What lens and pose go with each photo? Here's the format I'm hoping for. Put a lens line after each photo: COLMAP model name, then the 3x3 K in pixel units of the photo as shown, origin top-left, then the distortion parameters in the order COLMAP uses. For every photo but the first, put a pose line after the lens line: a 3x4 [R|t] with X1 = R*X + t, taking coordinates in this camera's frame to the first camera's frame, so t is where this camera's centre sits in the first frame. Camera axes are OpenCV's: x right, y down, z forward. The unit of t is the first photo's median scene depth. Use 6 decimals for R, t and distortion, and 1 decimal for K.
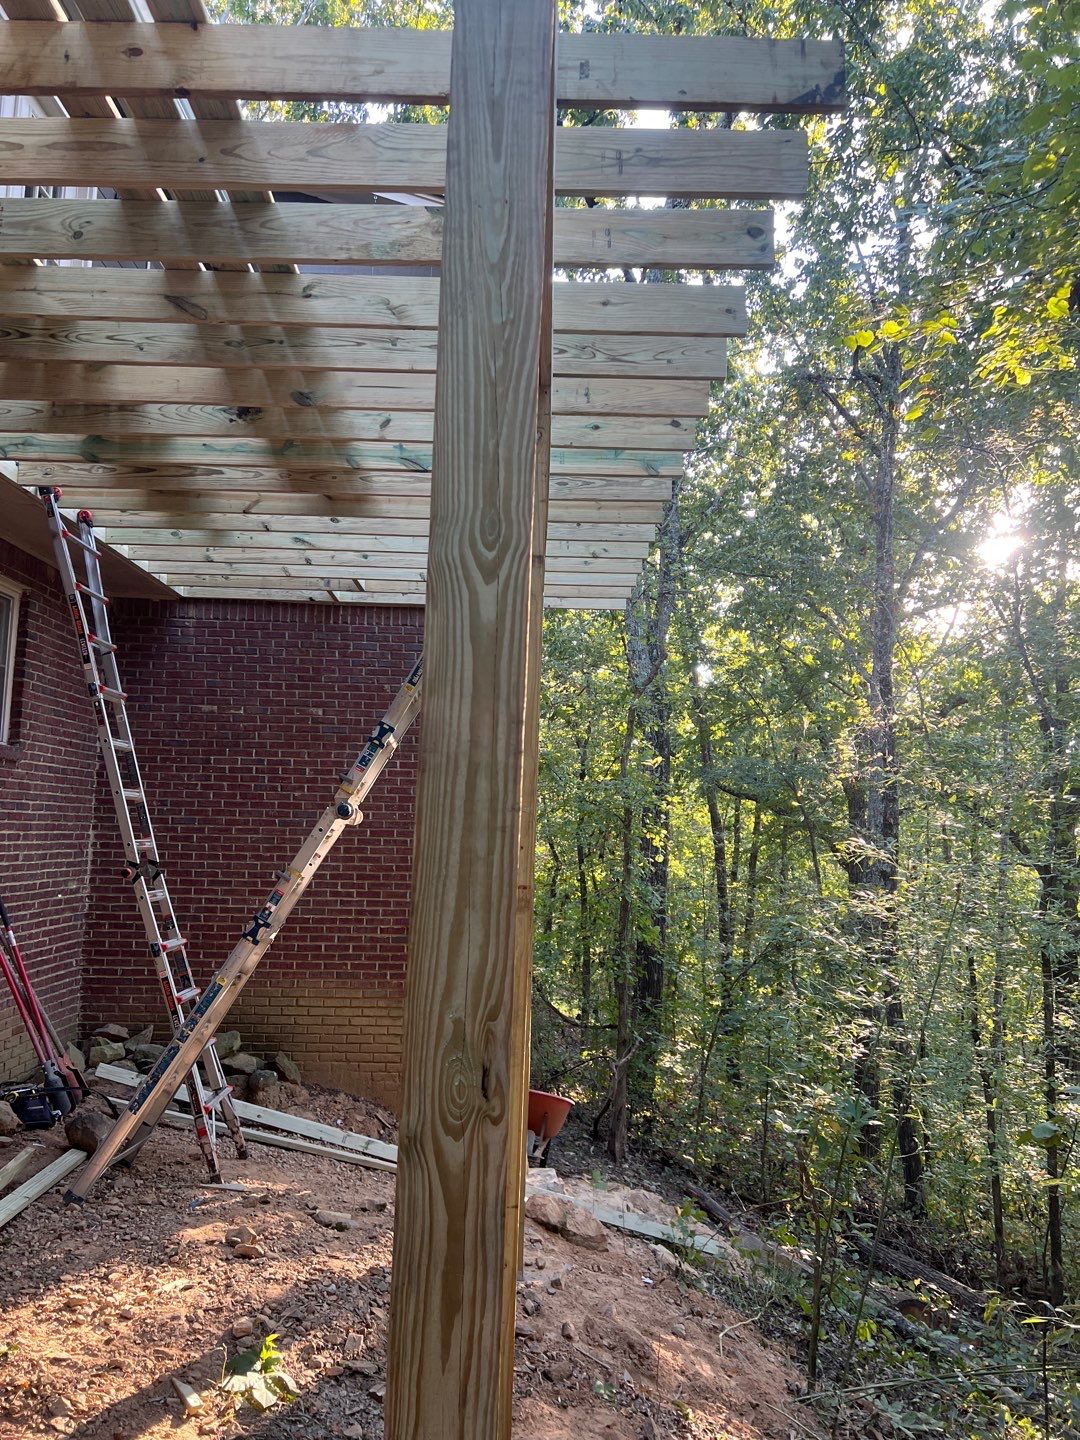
lens RADIAL K [[1090.5, 0, 544.5], [0, 1090.5, 726.2], [0, 0, 1]] dist [0.061008, -0.070629]
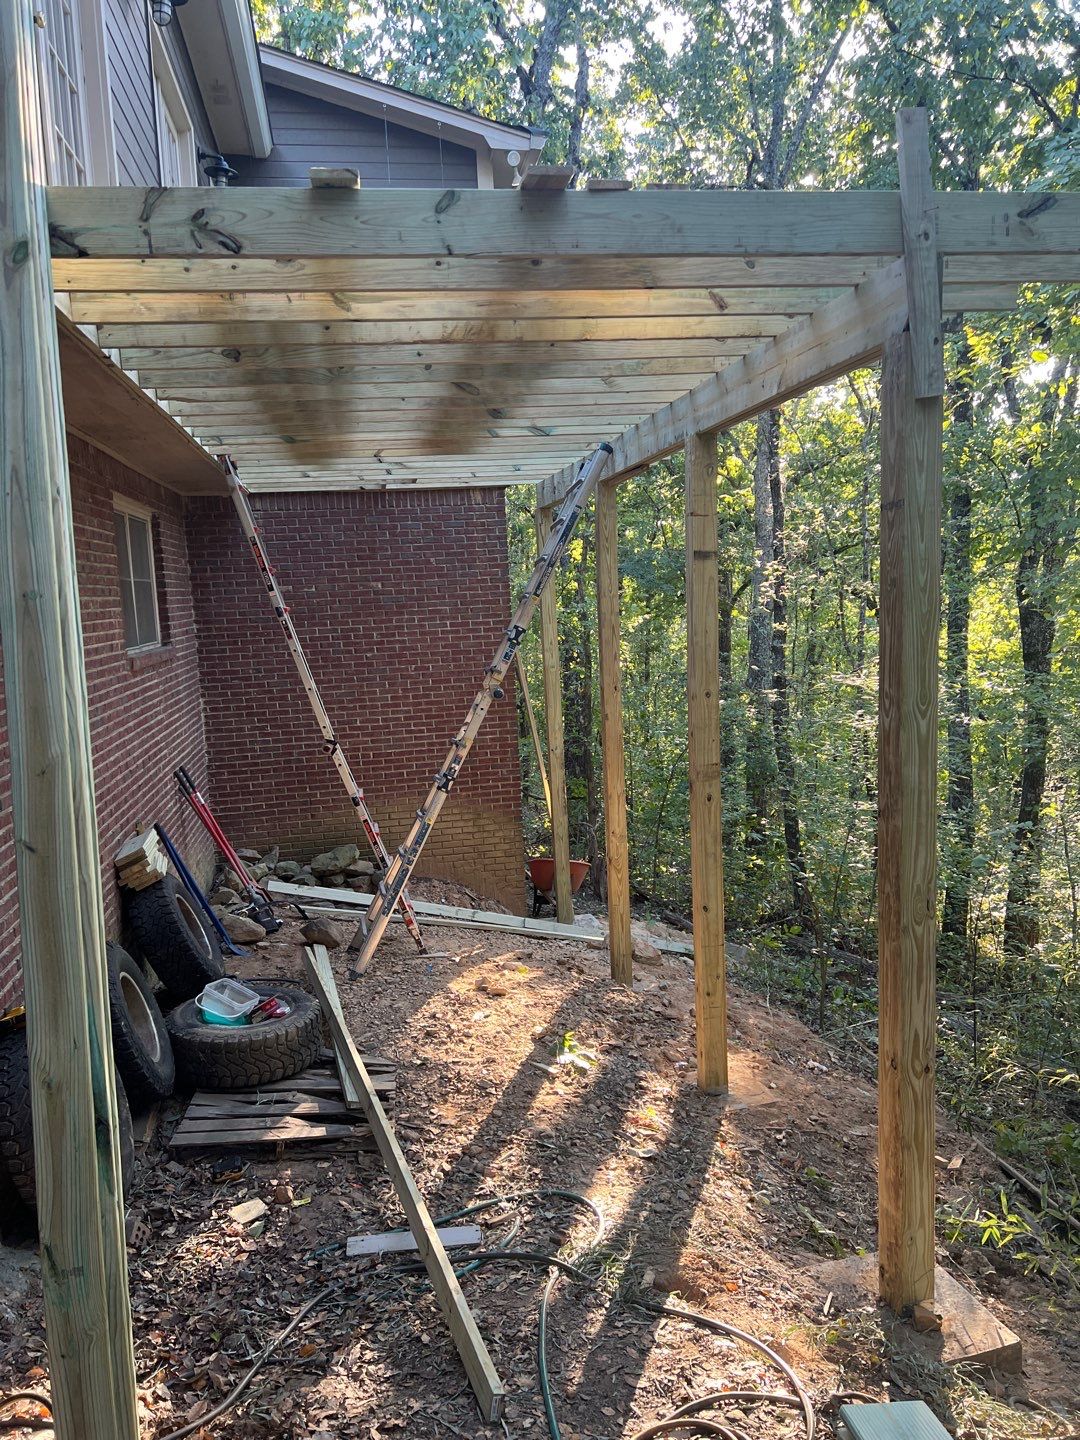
lens RADIAL K [[1090.5, 0, 541.0], [0, 1090.5, 730.2], [0, 0, 1]] dist [0.061008, -0.070629]
pose [[0.985303, -0.092861, 0.143373, -0.270749], [0.057967, 0.971291, 0.230725, -0.155539], [-0.160682, -0.219023, 0.962398, -0.272739]]
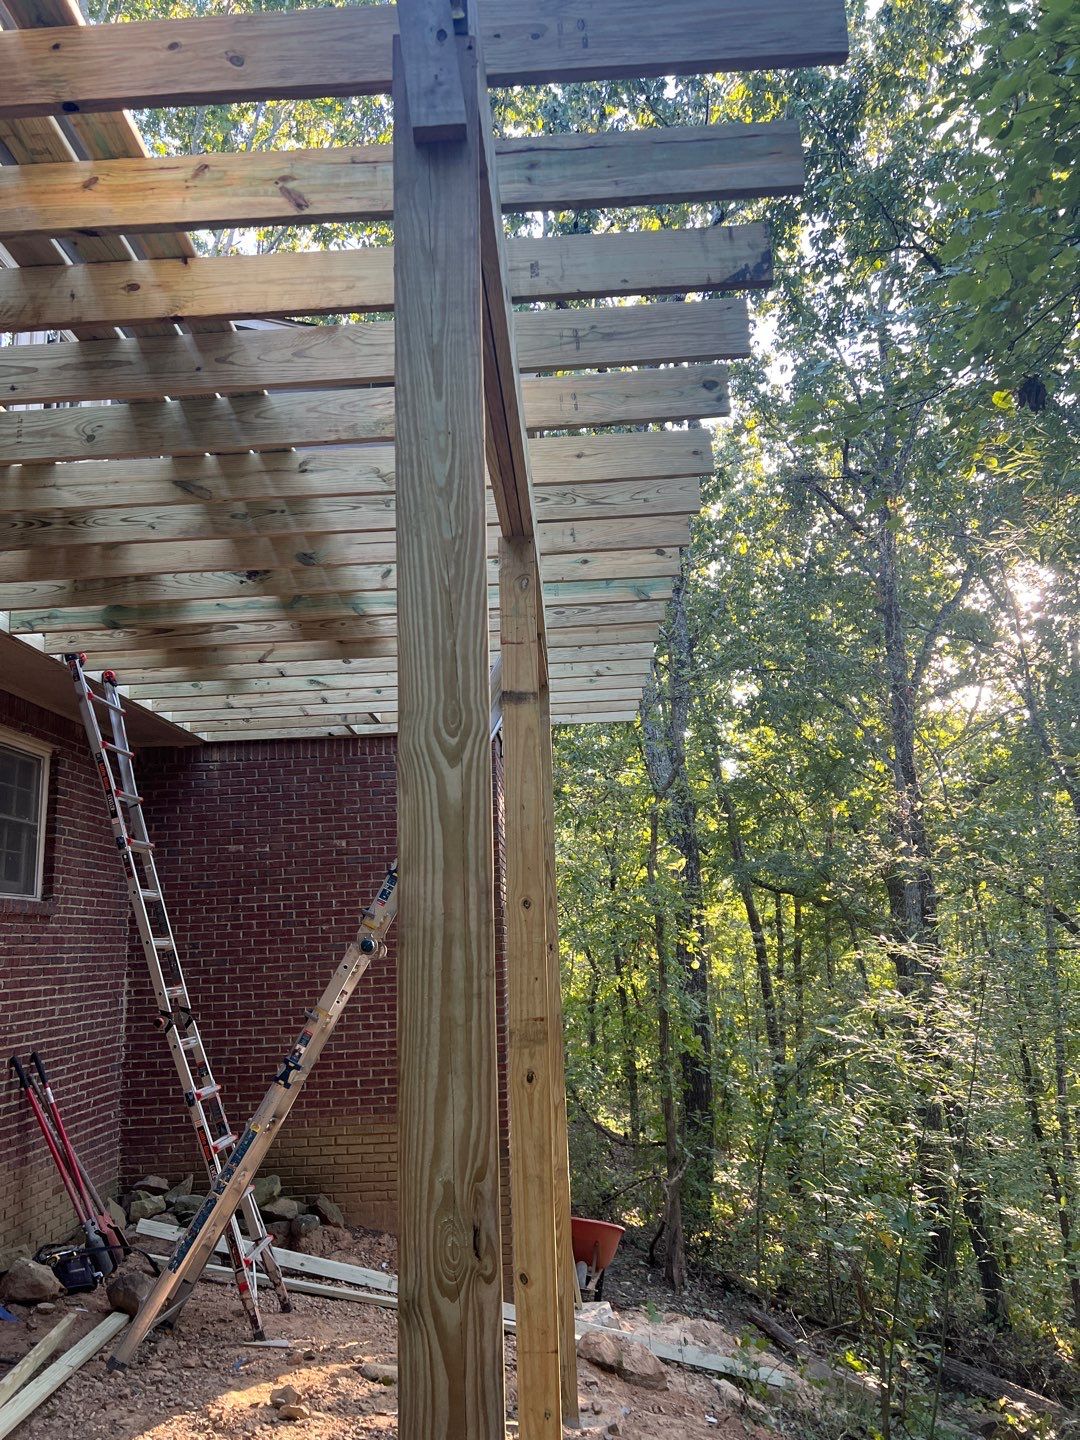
lens RADIAL K [[1090.5, 0, 539.8], [0, 1090.5, 719.9], [0, 0, 1]] dist [0.061008, -0.070629]
pose [[0.996921, -0.073954, -0.026068, 0.014488], [0.070918, 0.992184, -0.102672, -0.012448], [0.033457, 0.100507, 0.994374, -0.021135]]
